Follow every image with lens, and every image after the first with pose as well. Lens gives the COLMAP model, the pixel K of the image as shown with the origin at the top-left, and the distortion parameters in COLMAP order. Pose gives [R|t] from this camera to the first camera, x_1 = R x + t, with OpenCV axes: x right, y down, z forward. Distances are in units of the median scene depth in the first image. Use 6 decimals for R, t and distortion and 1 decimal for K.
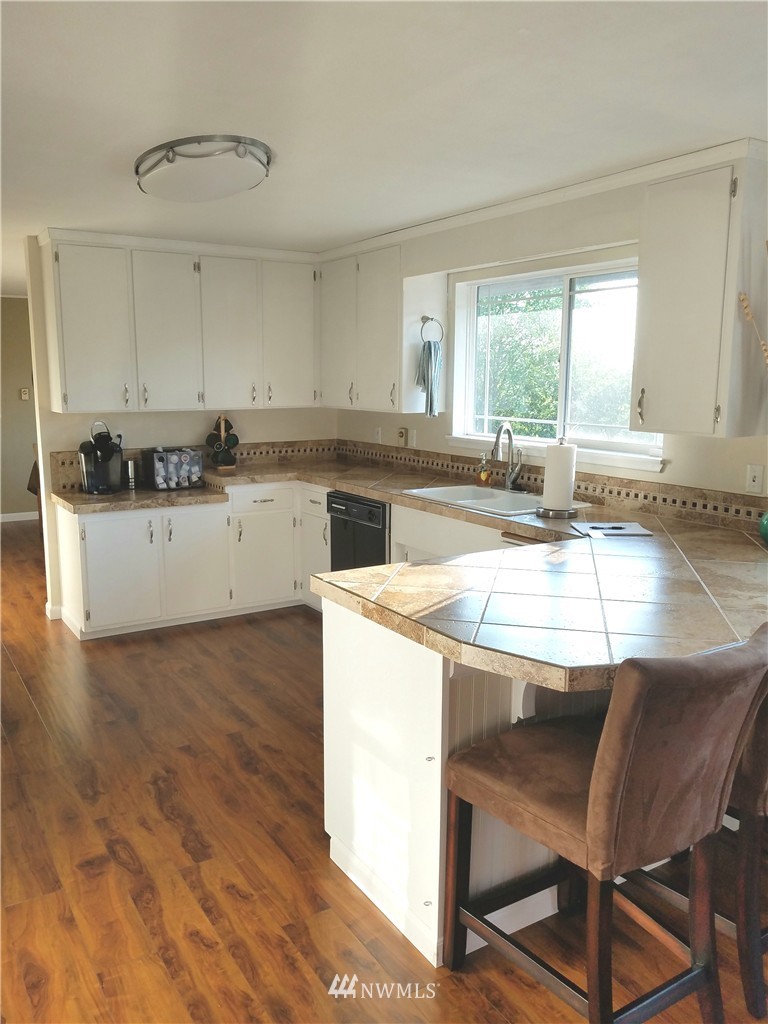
lens RADIAL K [[815.5, 0, 385.1], [0, 815.5, 515.3], [0, 0, 1]] dist [-0.008185, -0.002036]
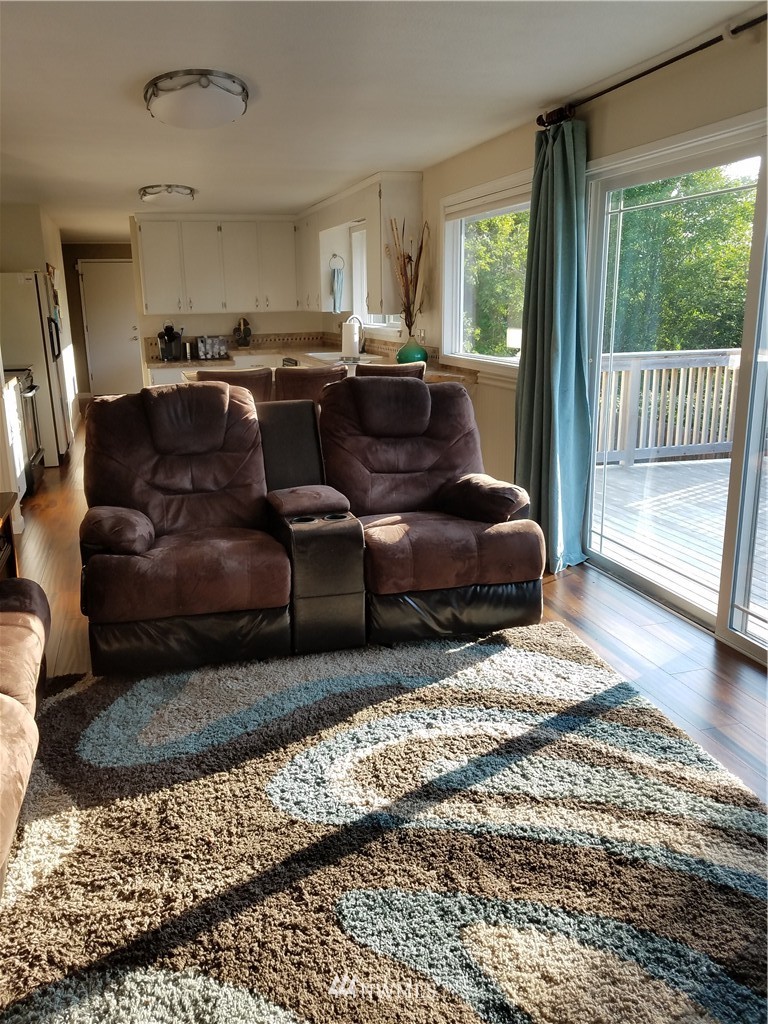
lens RADIAL K [[815.5, 0, 383.5], [0, 815.5, 512.7], [0, 0, 1]] dist [-0.008185, -0.002036]
pose [[0.965634, 0.044925, -0.255995, 0.563108], [-0.021637, 0.995424, 0.093071, 0.125029], [0.259005, -0.084334, 0.962187, -0.614303]]
